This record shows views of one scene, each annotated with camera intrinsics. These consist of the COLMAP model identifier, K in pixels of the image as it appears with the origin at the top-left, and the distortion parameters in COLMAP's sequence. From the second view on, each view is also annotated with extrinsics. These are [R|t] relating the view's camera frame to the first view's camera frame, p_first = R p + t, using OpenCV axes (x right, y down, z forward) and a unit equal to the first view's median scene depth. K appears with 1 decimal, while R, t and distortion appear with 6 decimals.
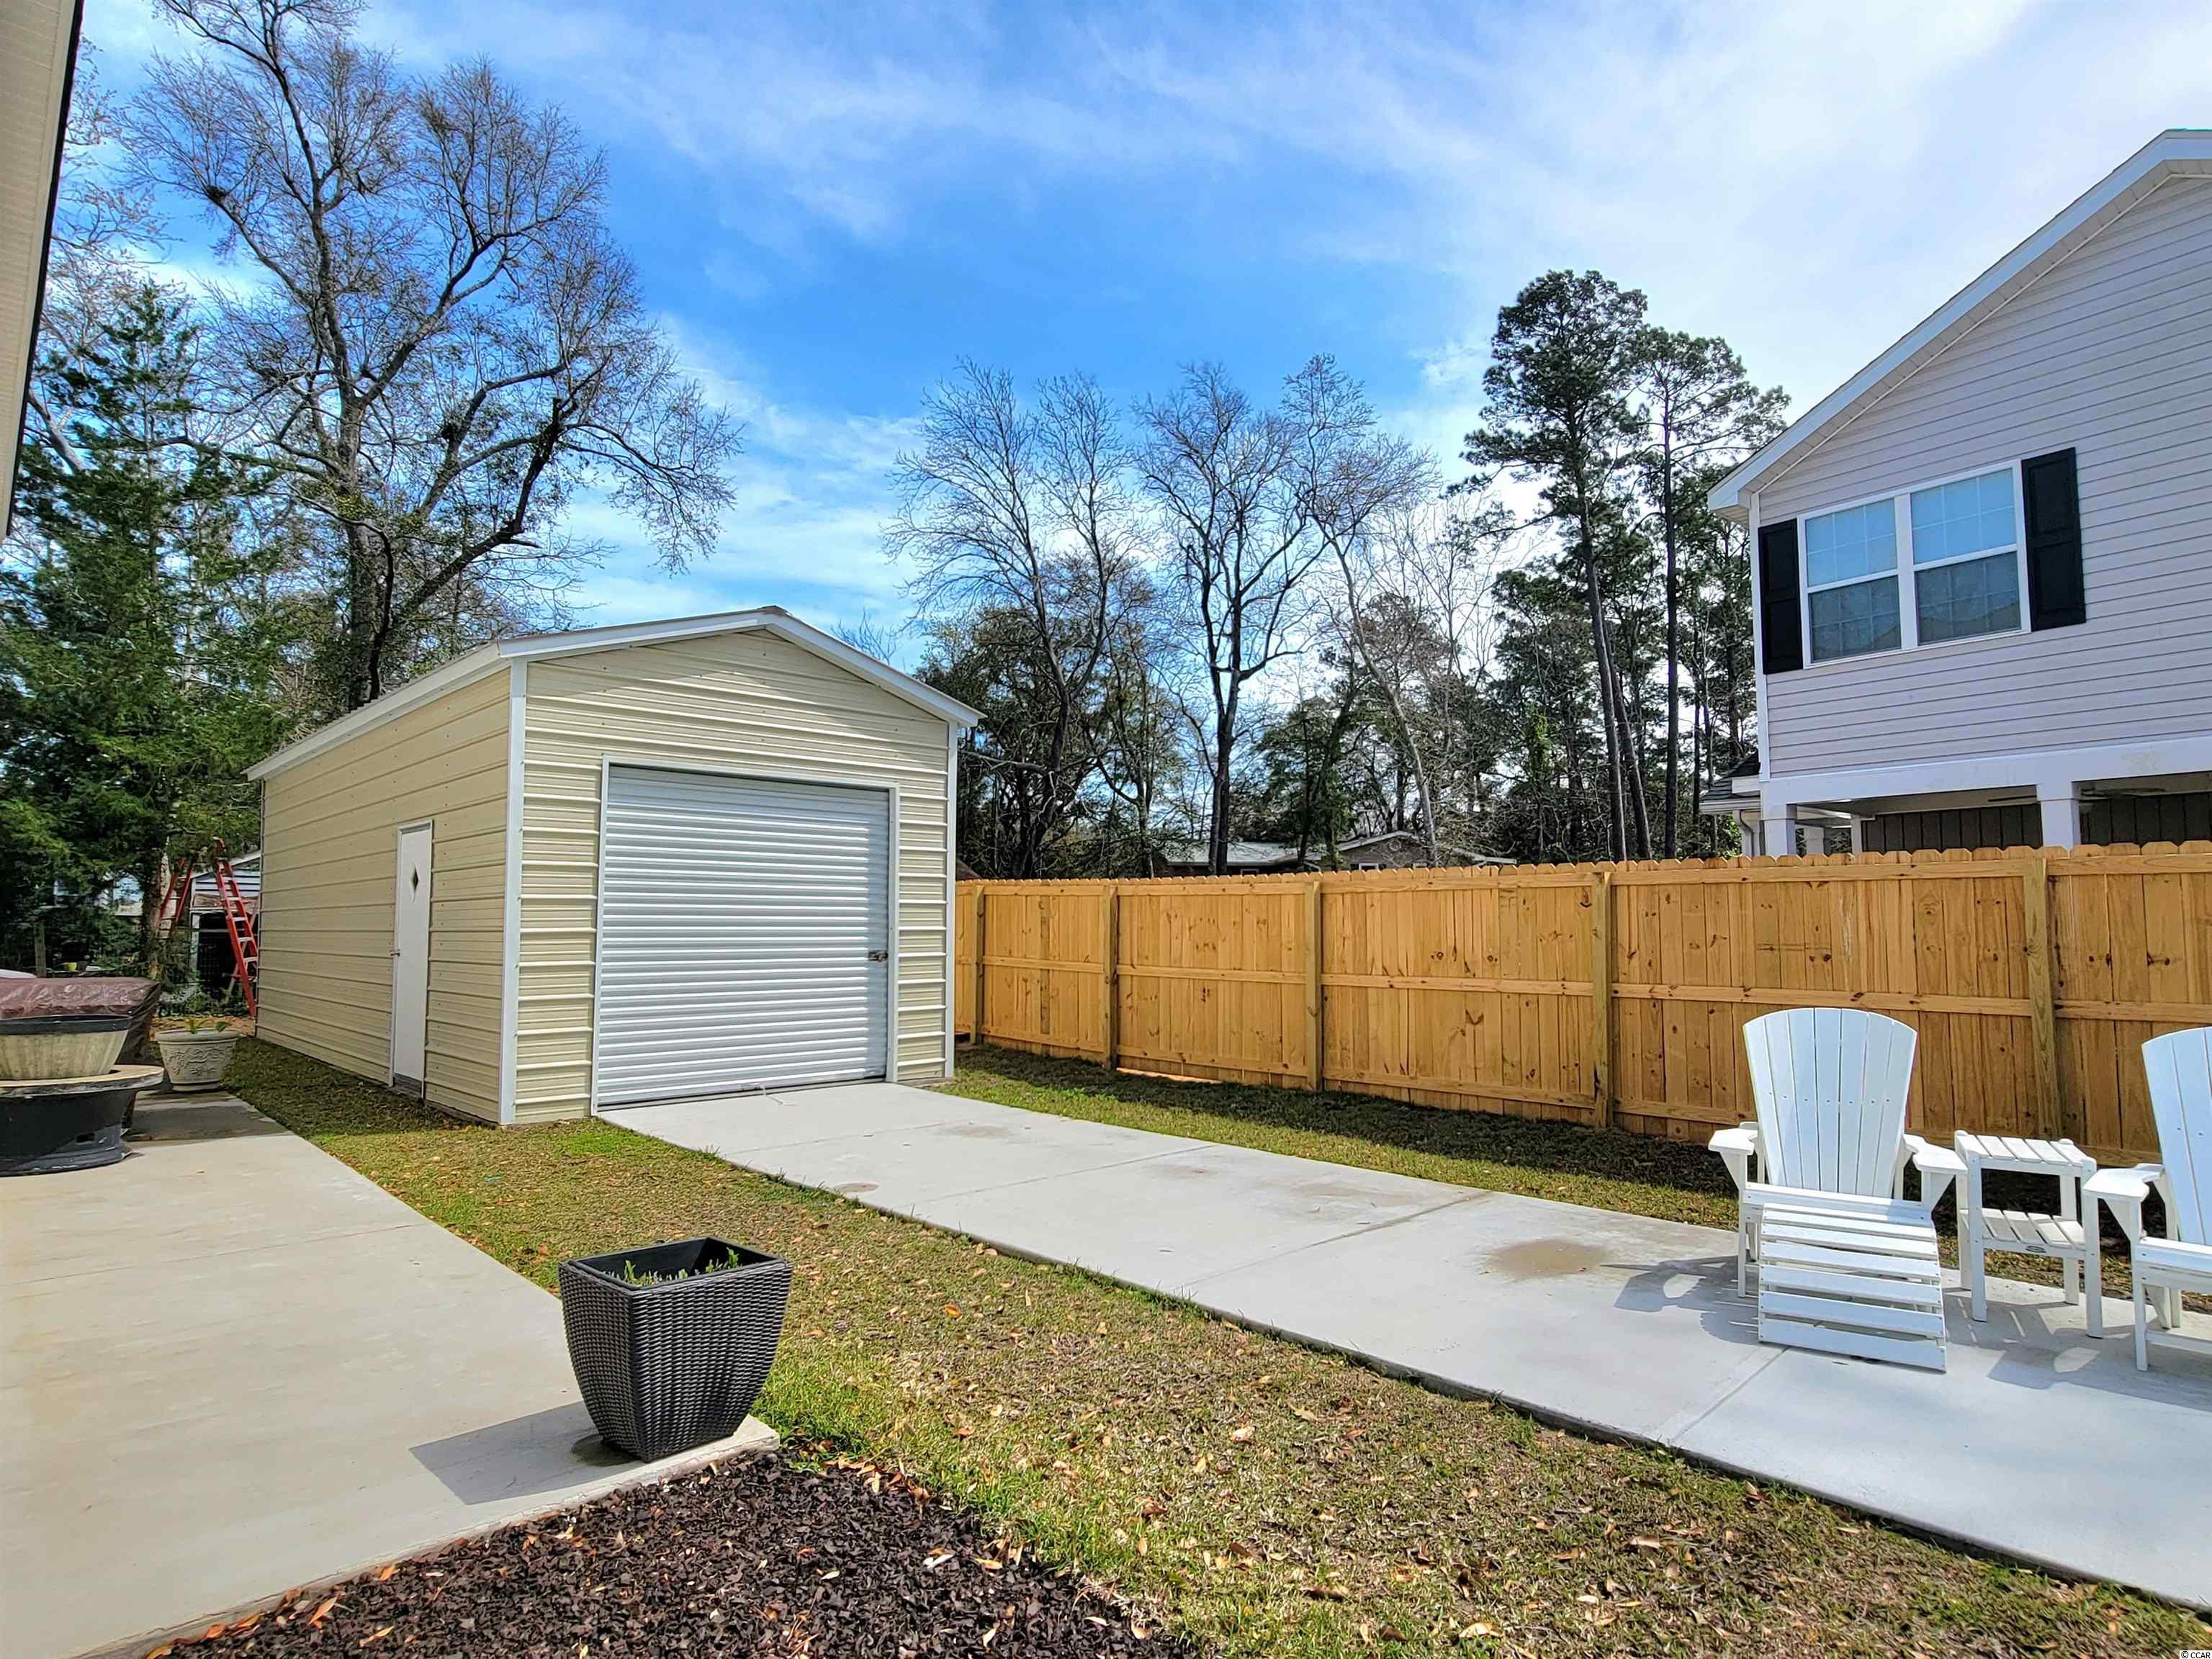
lens RADIAL K [[1199.5, 0, 1131.7], [0, 1199.5, 847.6], [0, 0, 1]] dist [-0.003703, 0.000590]
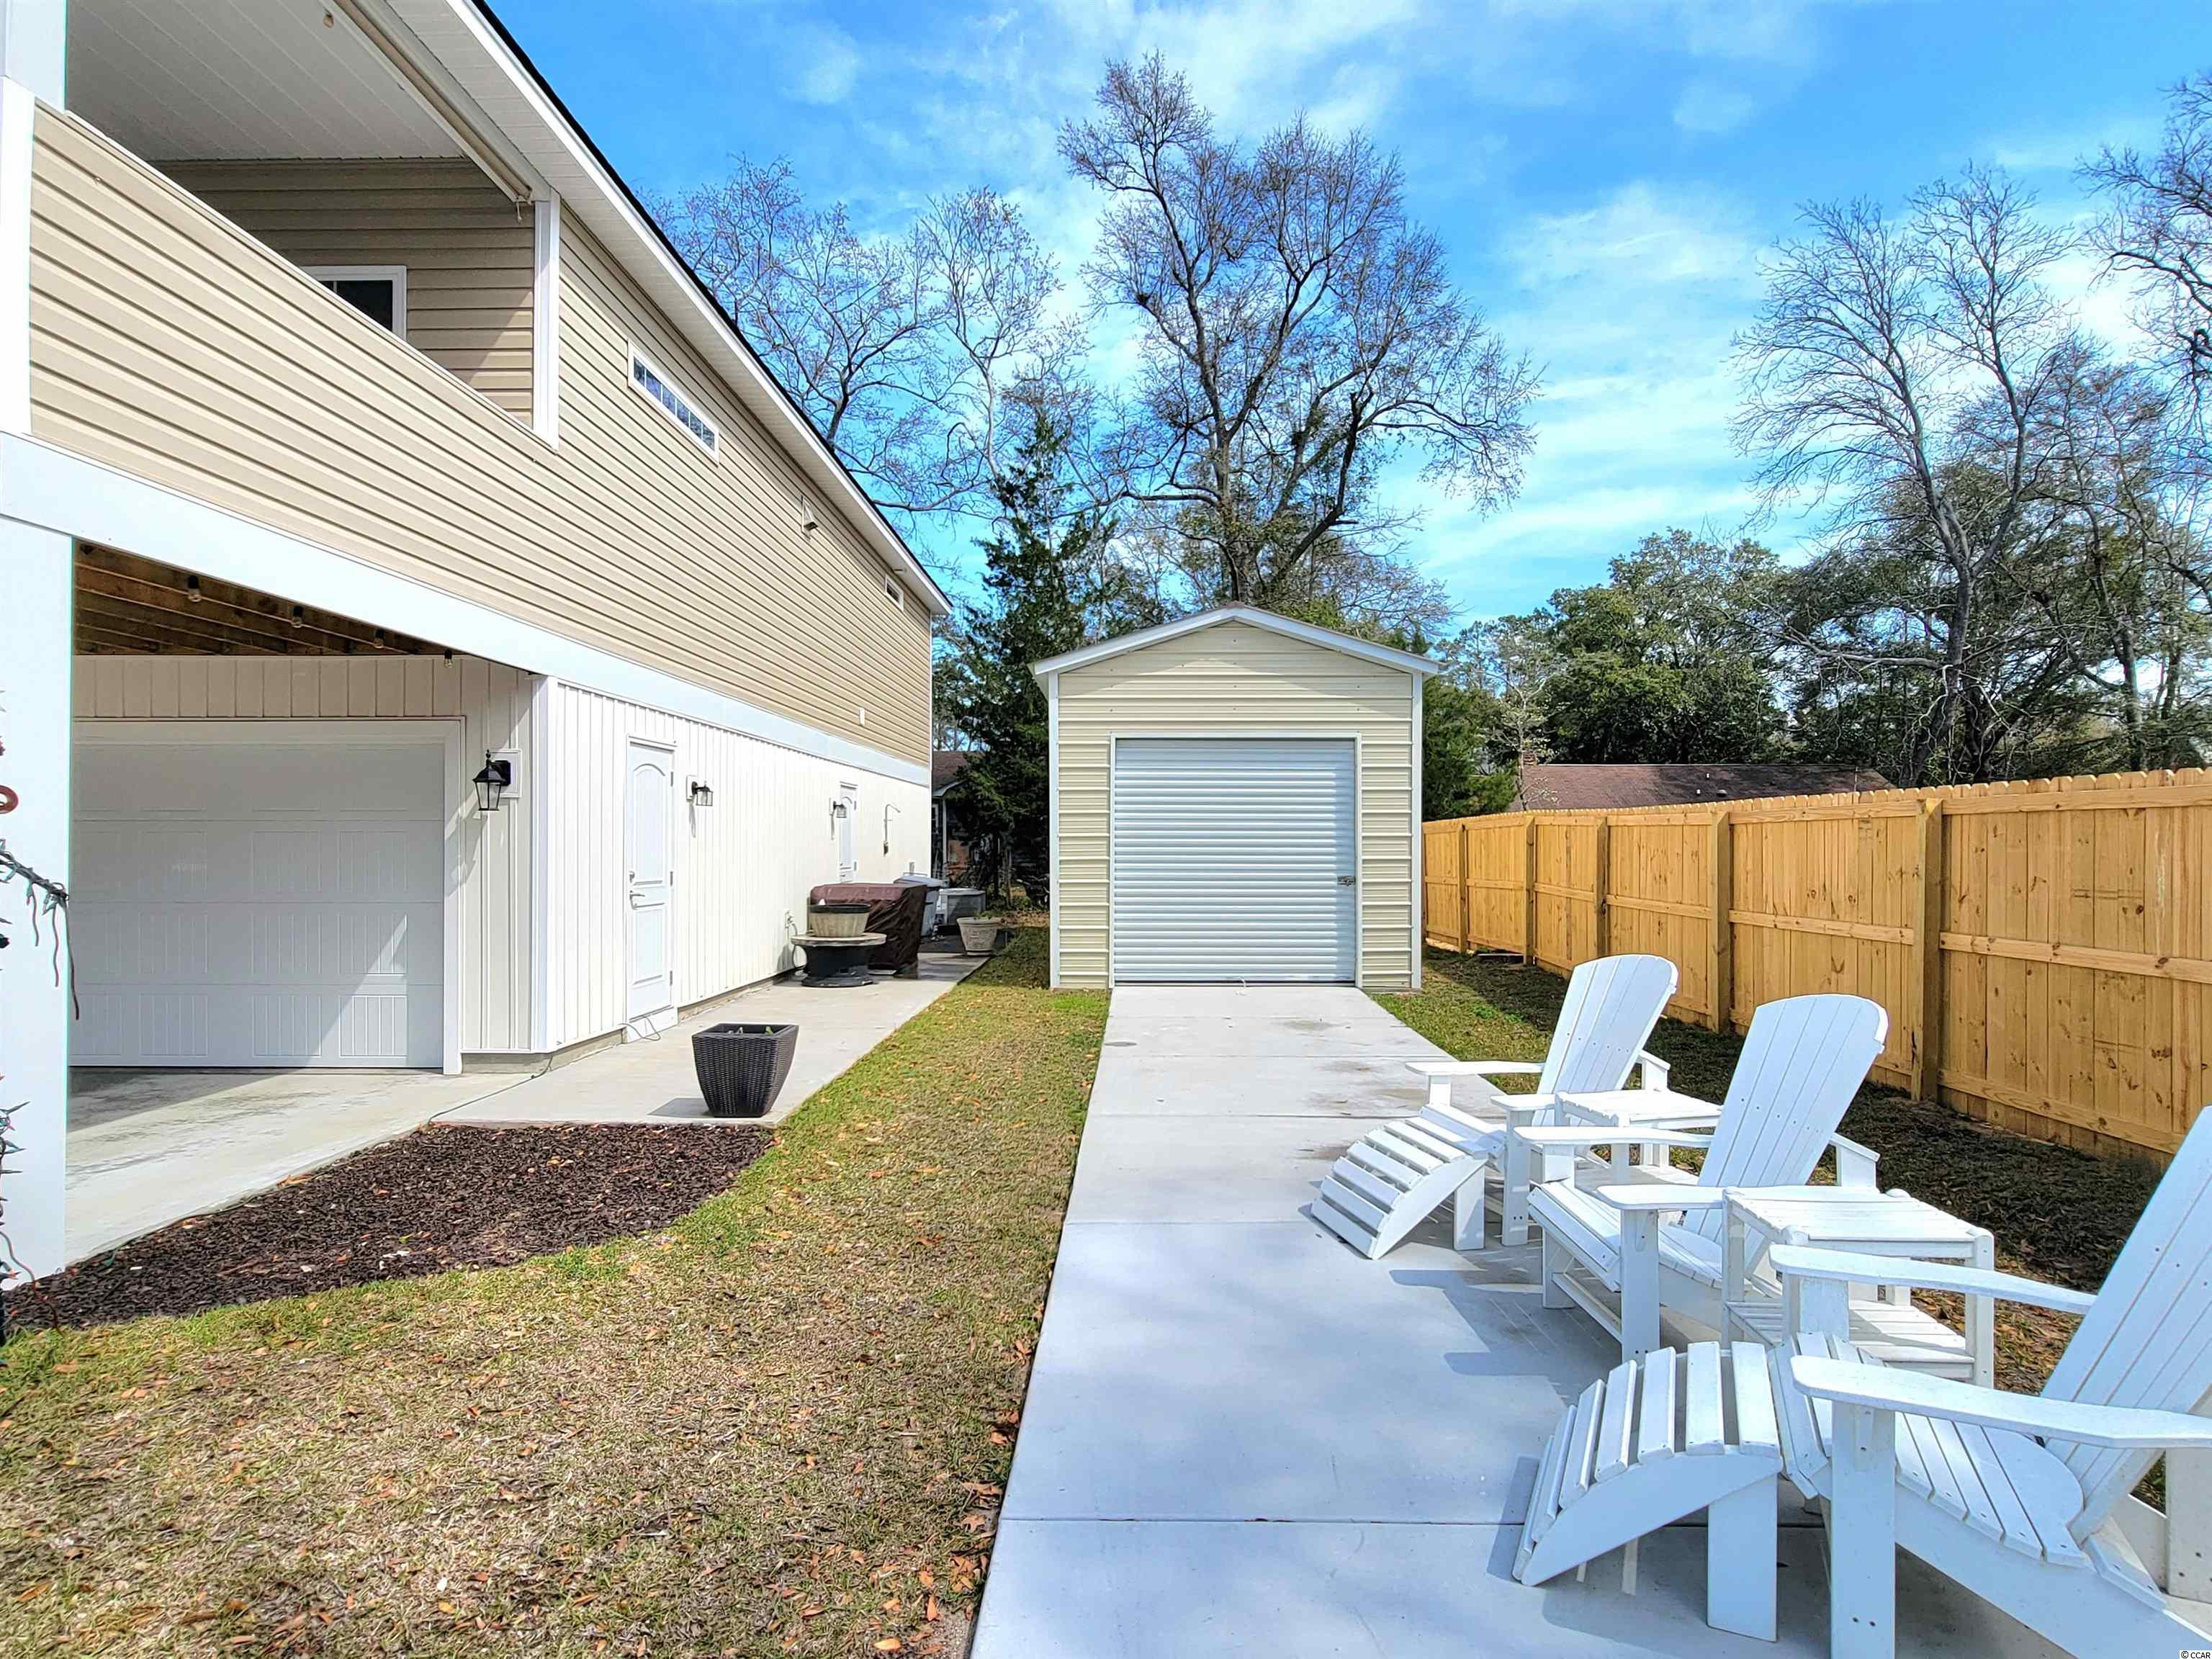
lens RADIAL K [[1199.5, 0, 1131.7], [0, 1199.5, 847.6], [0, 0, 1]] dist [-0.003703, 0.000590]
pose [[0.709637, 0.002135, -0.704564, 0.413899], [0.044067, 0.997903, 0.047409, -0.006638], [0.703188, -0.064691, 0.708055, 0.015254]]
